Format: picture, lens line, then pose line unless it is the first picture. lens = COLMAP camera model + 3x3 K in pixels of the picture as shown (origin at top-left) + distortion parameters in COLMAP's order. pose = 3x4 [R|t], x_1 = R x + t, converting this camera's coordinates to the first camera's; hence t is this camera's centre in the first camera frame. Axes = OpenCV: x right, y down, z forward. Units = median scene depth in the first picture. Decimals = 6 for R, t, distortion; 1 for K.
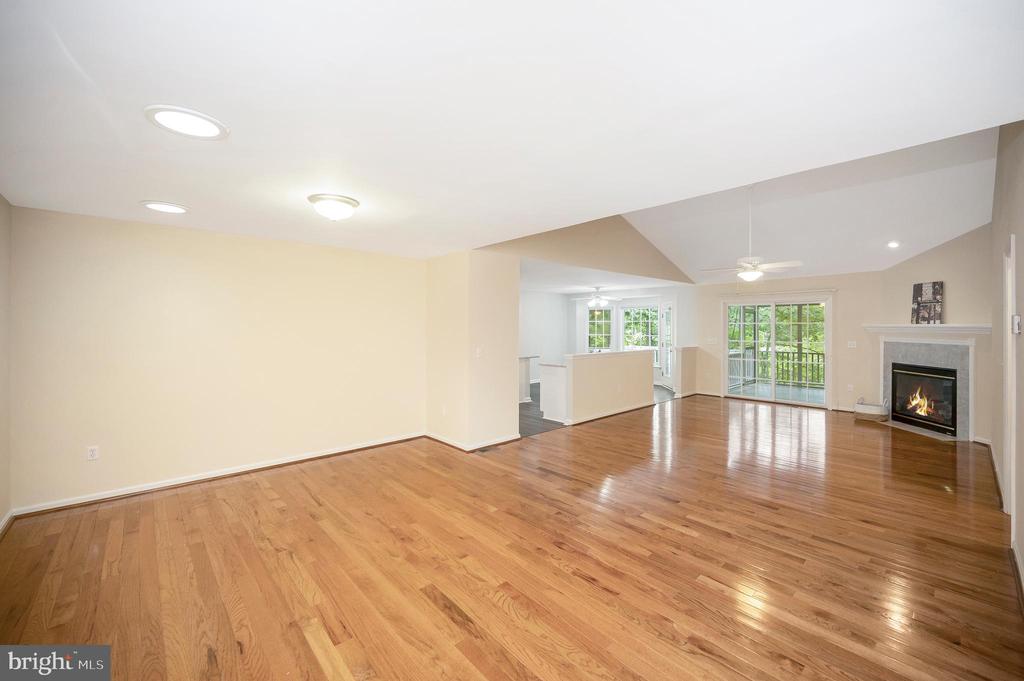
lens RADIAL K [[413.2, 0, 512.9], [0, 413.2, 334.7], [0, 0, 1]] dist [-0.002629, -0.000767]
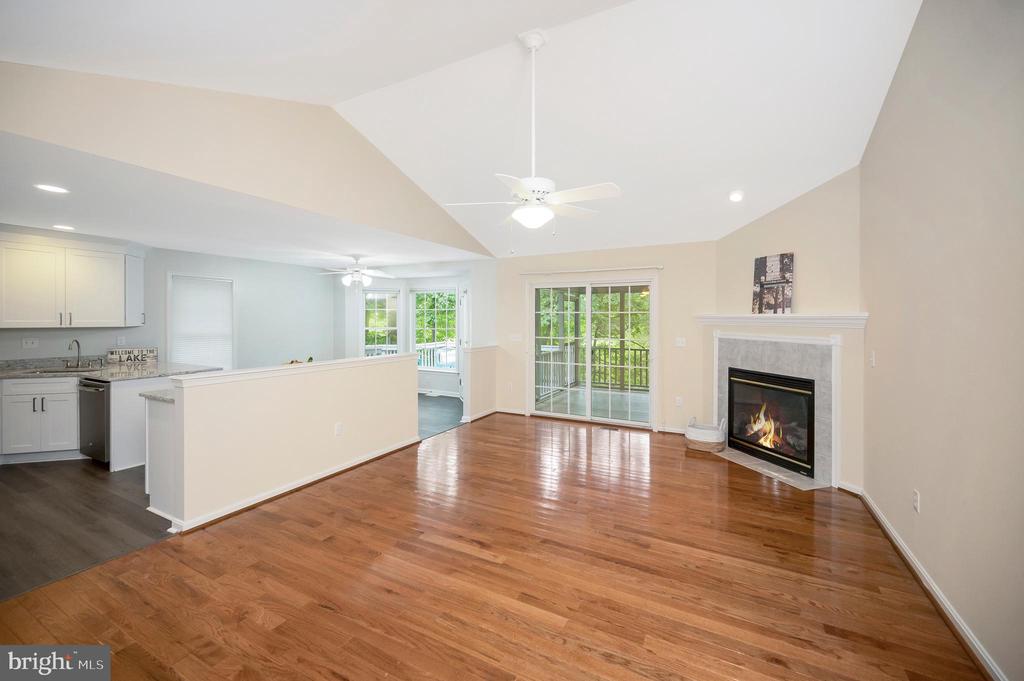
lens RADIAL K [[413.2, 0, 512.7], [0, 413.2, 332.3], [0, 0, 1]] dist [-0.002629, -0.000767]
pose [[0.943513, -0.006321, 0.331274, 0.343137], [0.001921, 0.999906, 0.013610, -0.004493], [-0.331329, -0.012205, 0.943436, 0.469568]]
